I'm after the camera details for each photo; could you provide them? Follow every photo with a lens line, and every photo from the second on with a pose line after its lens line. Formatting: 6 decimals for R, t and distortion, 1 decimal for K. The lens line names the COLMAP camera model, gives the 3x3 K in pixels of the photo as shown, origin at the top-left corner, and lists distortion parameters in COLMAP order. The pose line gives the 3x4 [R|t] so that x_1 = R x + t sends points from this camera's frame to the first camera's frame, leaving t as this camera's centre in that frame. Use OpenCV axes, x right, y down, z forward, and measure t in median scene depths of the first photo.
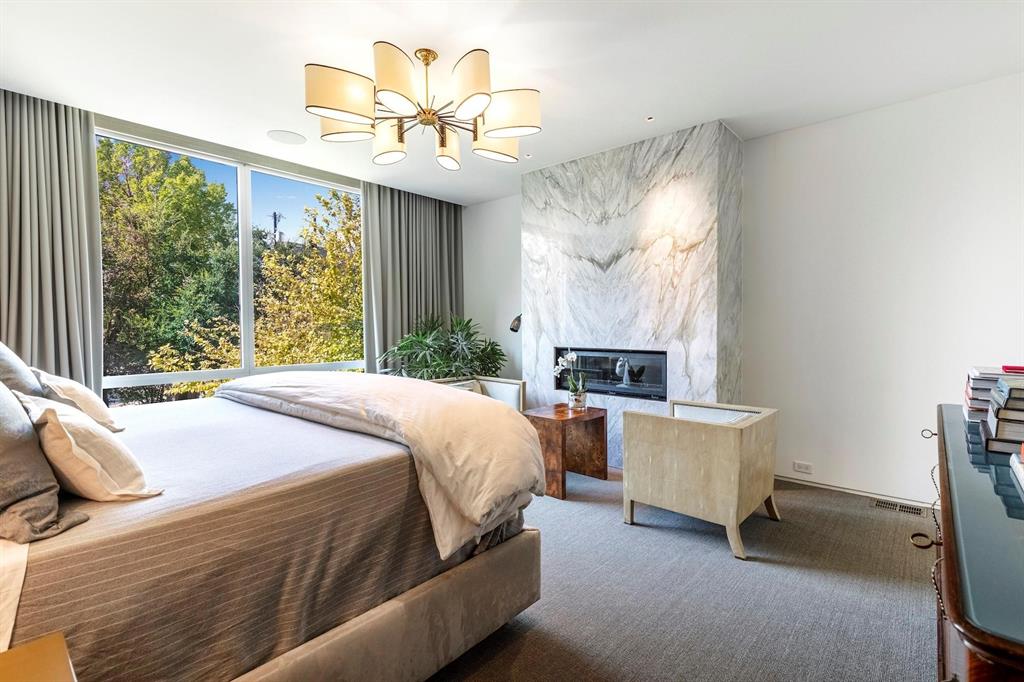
lens RADIAL K [[470.6, 0, 518.6], [0, 470.6, 333.3], [0, 0, 1]] dist [0.010329, -0.000197]
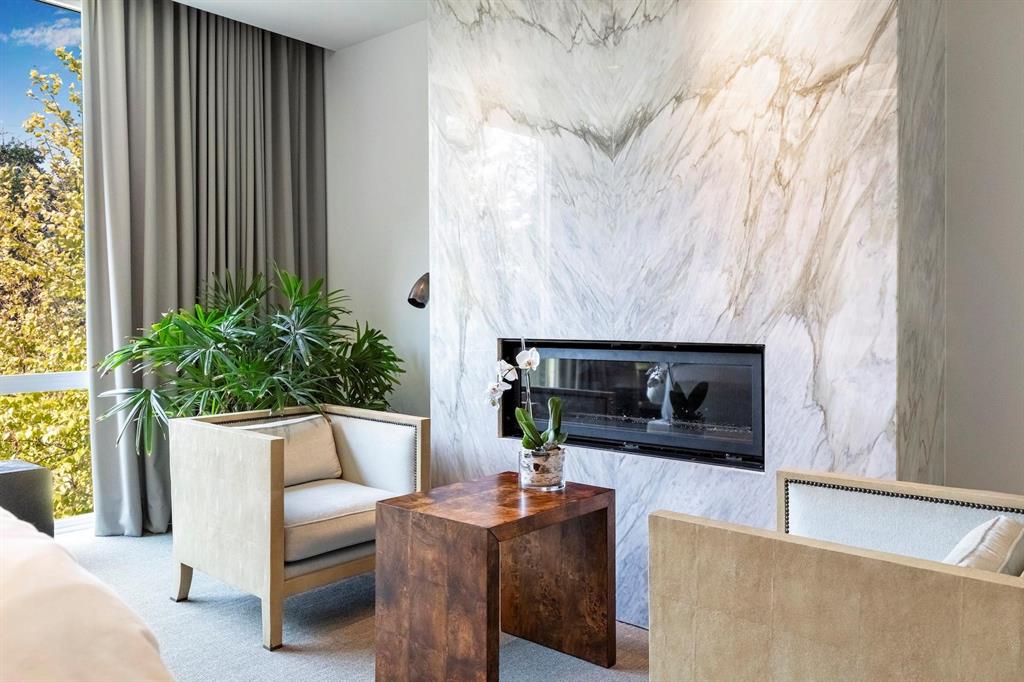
lens RADIAL K [[679.3, 0, 509.4], [0, 679.3, 341.5], [0, 0, 1]] dist [-0.009881, 0.001326]
pose [[0.999917, -0.000615, -0.012895, 0.102252], [0.000669, 0.999991, 0.004193, 0.031455], [0.012892, -0.004202, 0.999908, 0.409350]]
